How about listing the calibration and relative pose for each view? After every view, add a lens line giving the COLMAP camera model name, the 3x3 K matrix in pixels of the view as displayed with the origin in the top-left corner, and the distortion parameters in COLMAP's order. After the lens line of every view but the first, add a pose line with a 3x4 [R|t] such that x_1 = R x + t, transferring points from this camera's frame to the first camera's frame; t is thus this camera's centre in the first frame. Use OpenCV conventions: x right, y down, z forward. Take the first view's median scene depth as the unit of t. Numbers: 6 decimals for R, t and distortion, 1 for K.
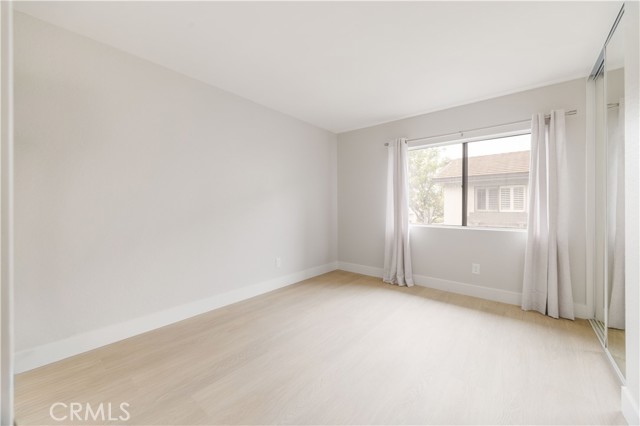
lens RADIAL K [[243.5, 0, 318.7], [0, 243.5, 209.9], [0, 0, 1]] dist [0.003038, 0.000086]
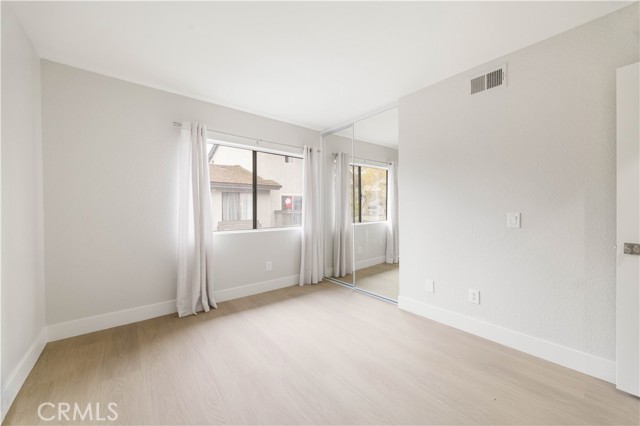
lens RADIAL K [[243.5, 0, 324.1], [0, 243.5, 212.4], [0, 0, 1]] dist [0.003038, 0.000086]
pose [[0.179141, -0.015697, 0.983698, -0.396831], [0.004925, 0.999874, 0.015058, -0.020814], [-0.983811, 0.002147, 0.179196, 0.527151]]
